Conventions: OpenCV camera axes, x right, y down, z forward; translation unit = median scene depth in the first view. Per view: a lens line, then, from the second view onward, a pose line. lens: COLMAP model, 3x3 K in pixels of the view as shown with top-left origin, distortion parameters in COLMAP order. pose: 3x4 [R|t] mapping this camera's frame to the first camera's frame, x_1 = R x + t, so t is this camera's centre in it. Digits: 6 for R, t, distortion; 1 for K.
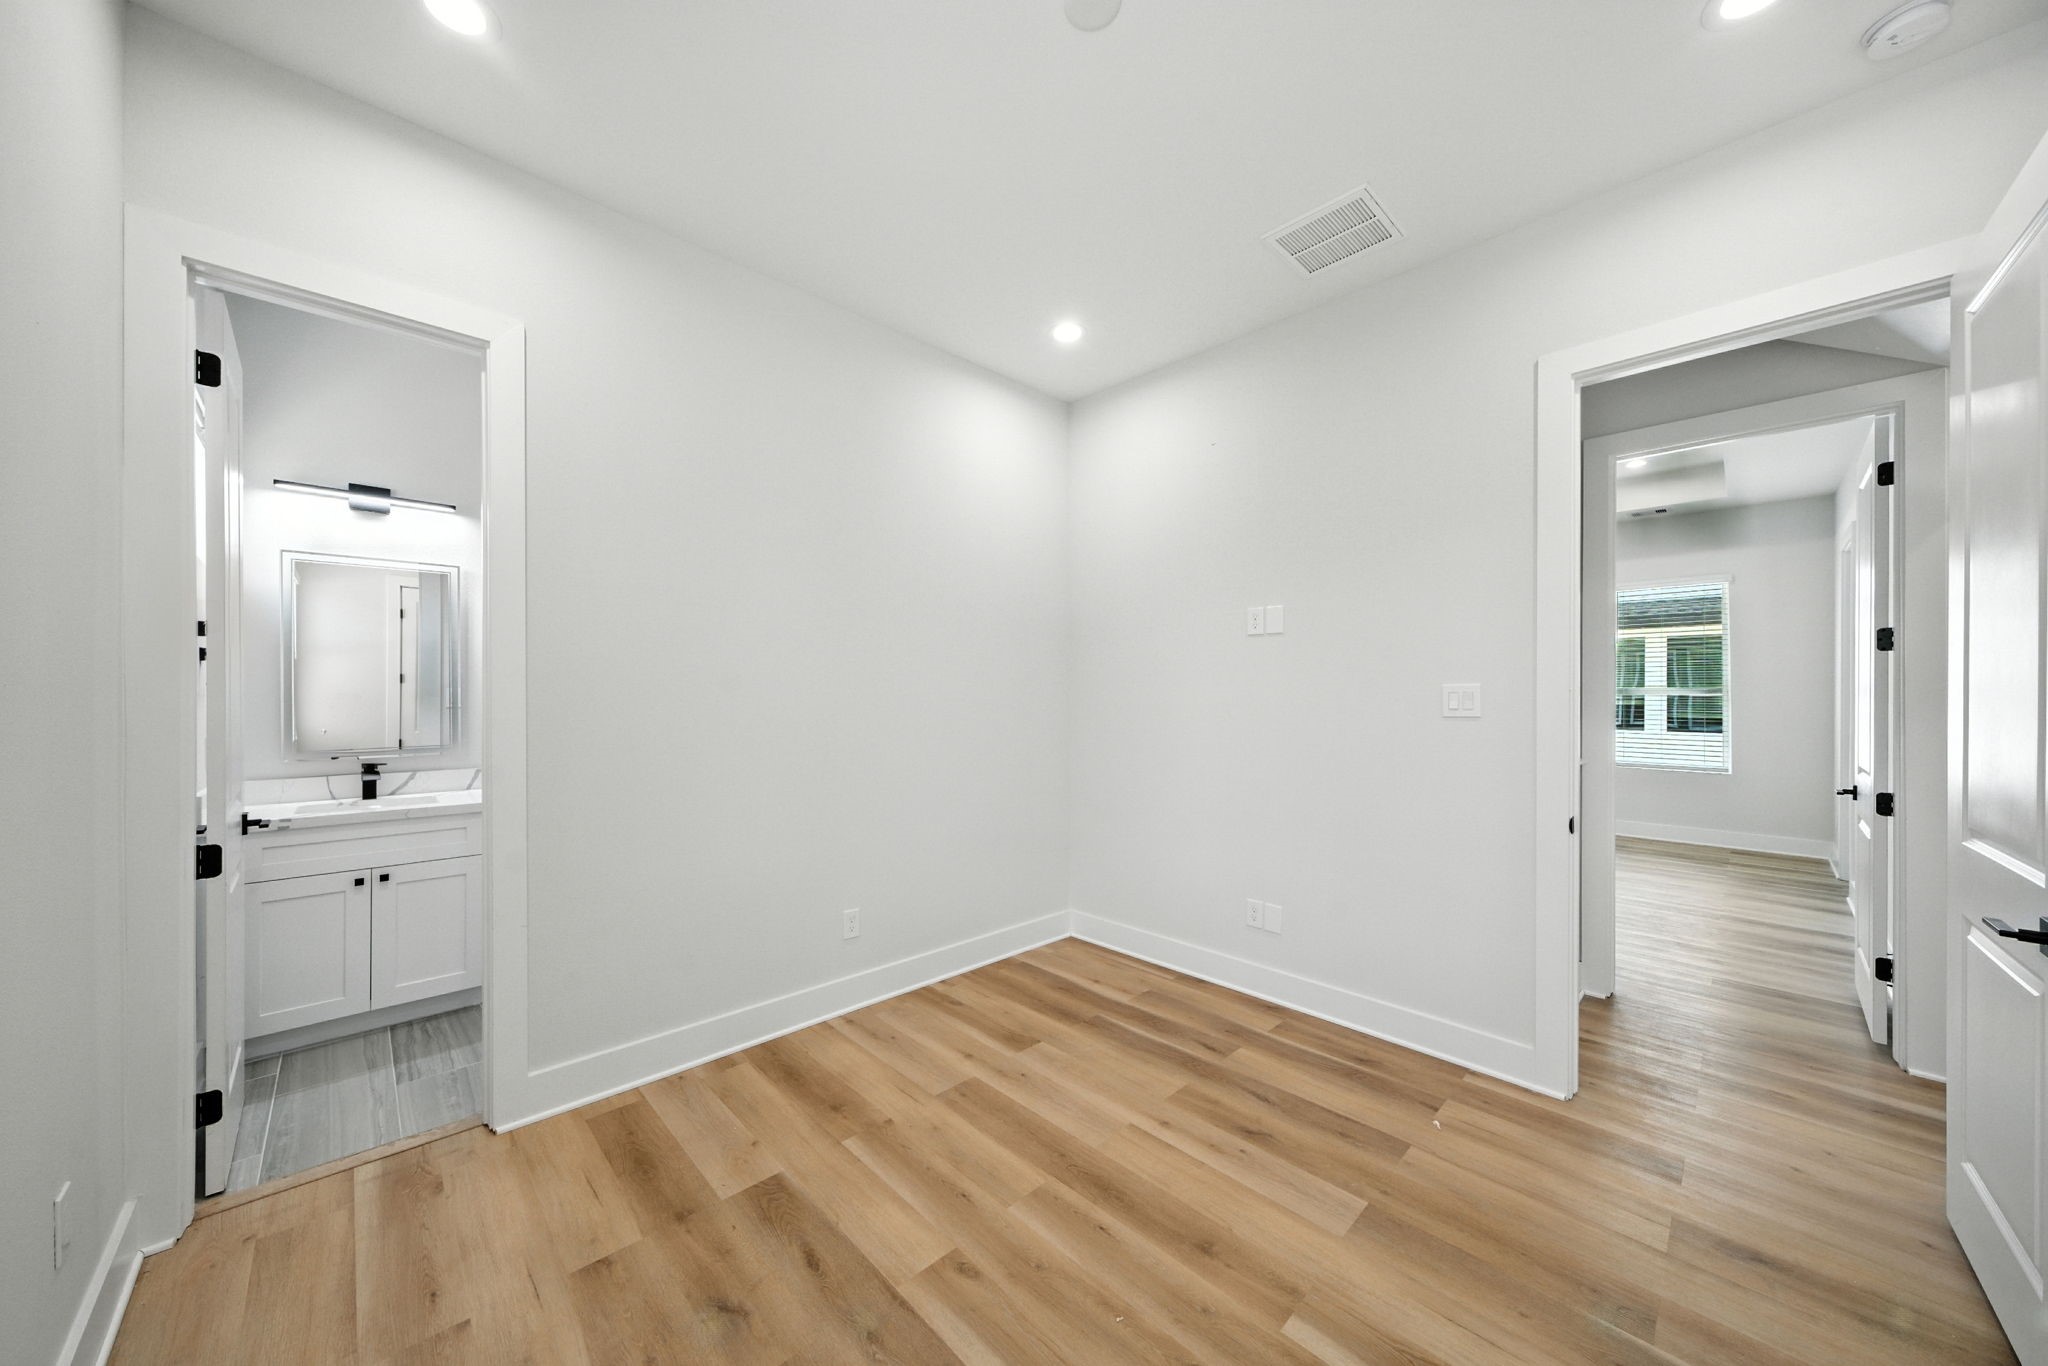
lens RADIAL K [[698.1, 0, 1002.9], [0, 698.1, 699.3], [0, 0, 1]] dist [0.000070, 0.000112]
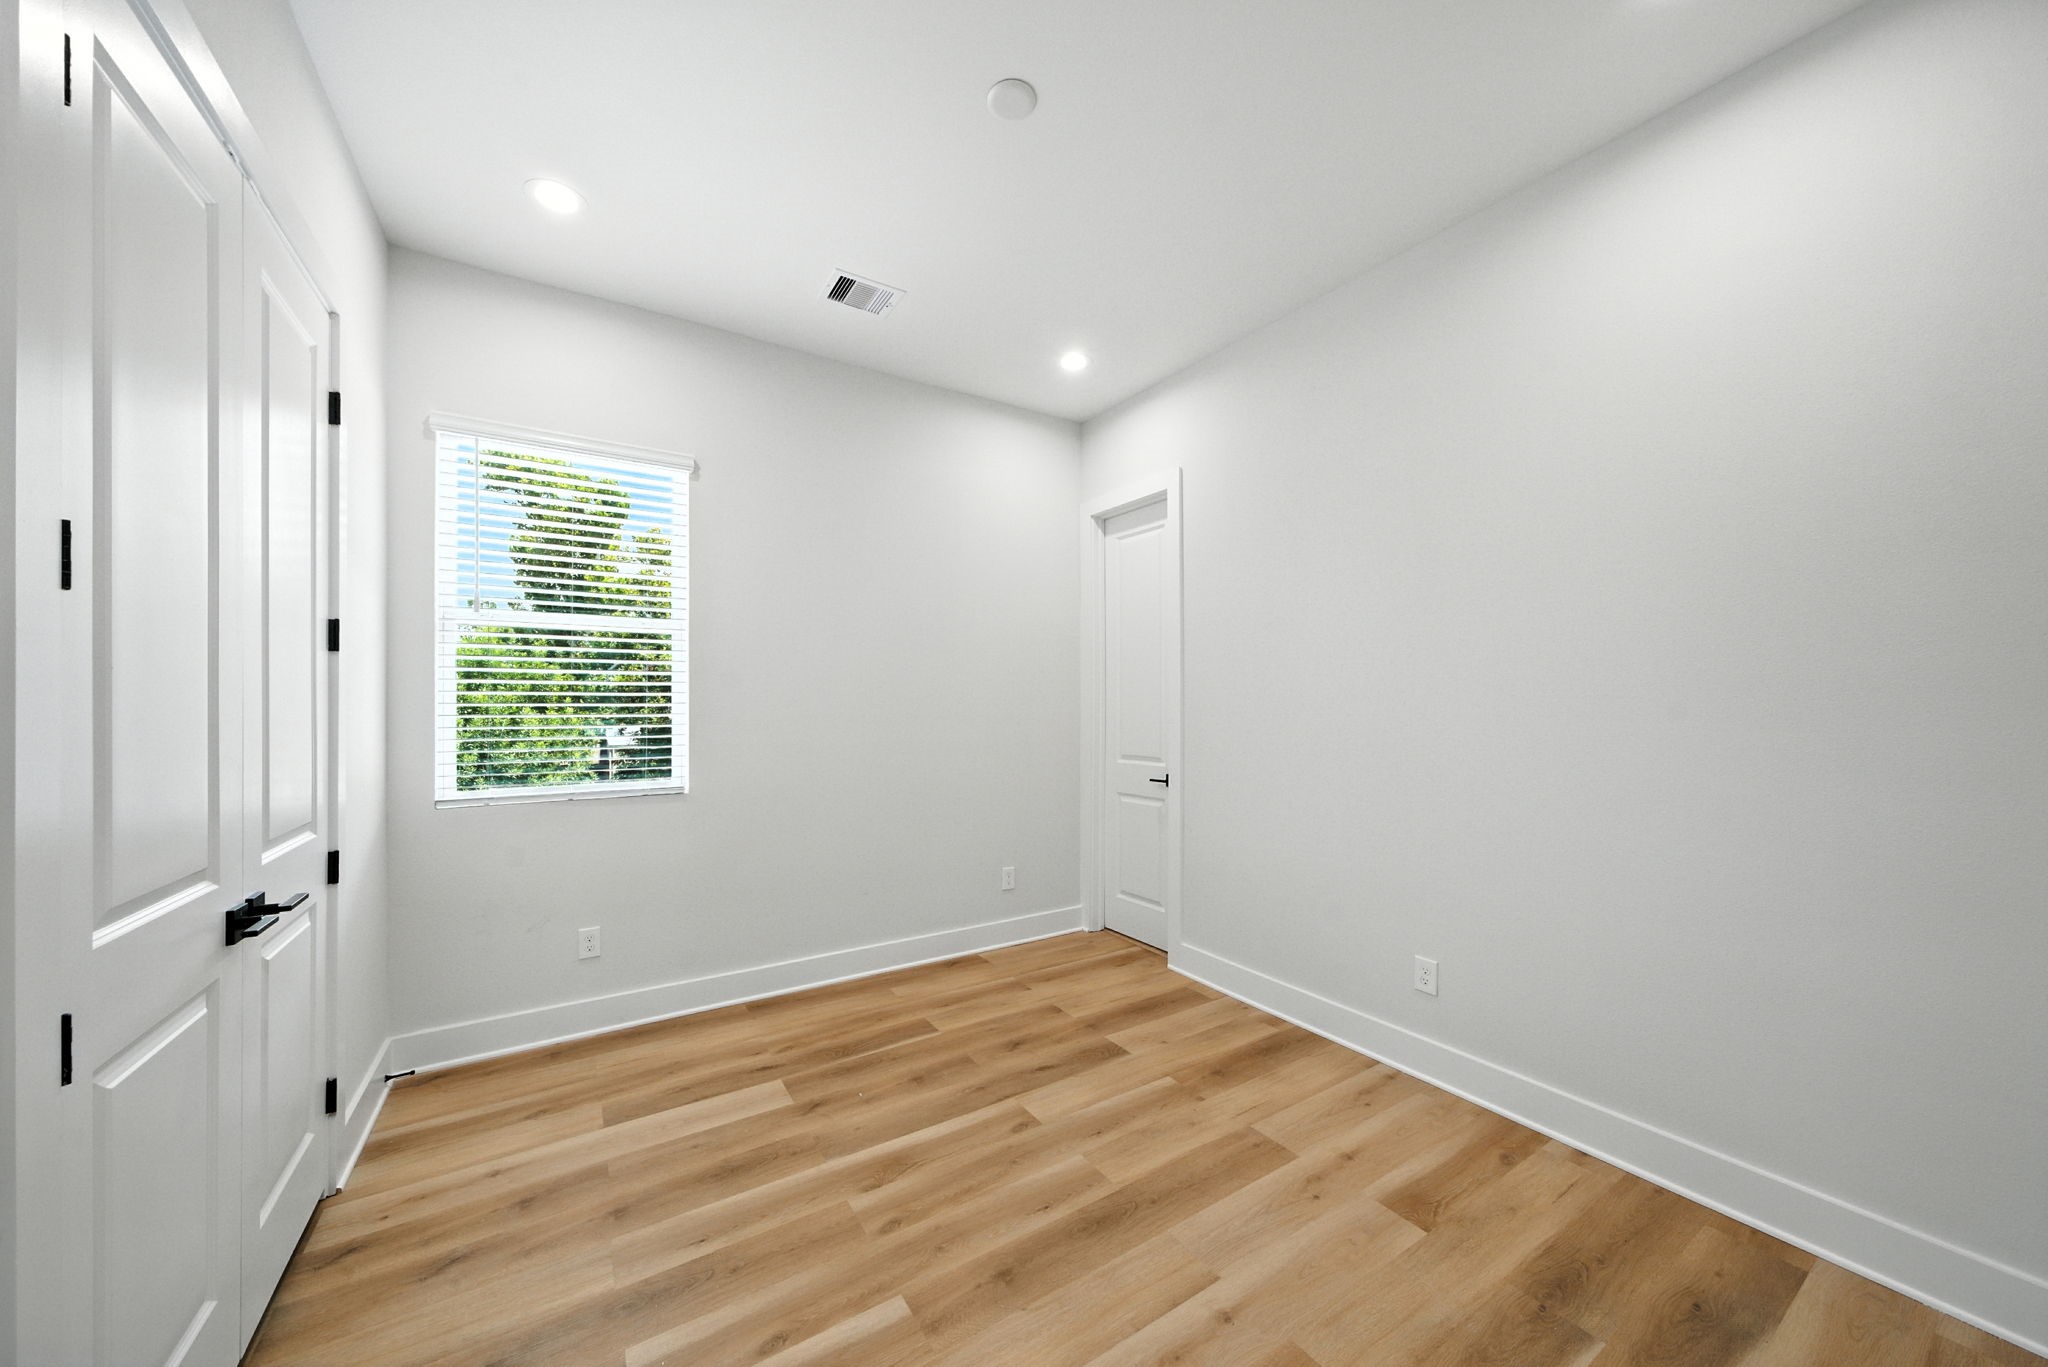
lens RADIAL K [[698.1, 0, 1002.9], [0, 698.1, 699.8], [0, 0, 1]] dist [0.000070, 0.000112]
pose [[-0.194232, -0.007447, -0.980927, 1.042891], [-0.002794, 0.999971, -0.007038, 0.000726], [0.980952, 0.001374, -0.194248, 0.996501]]
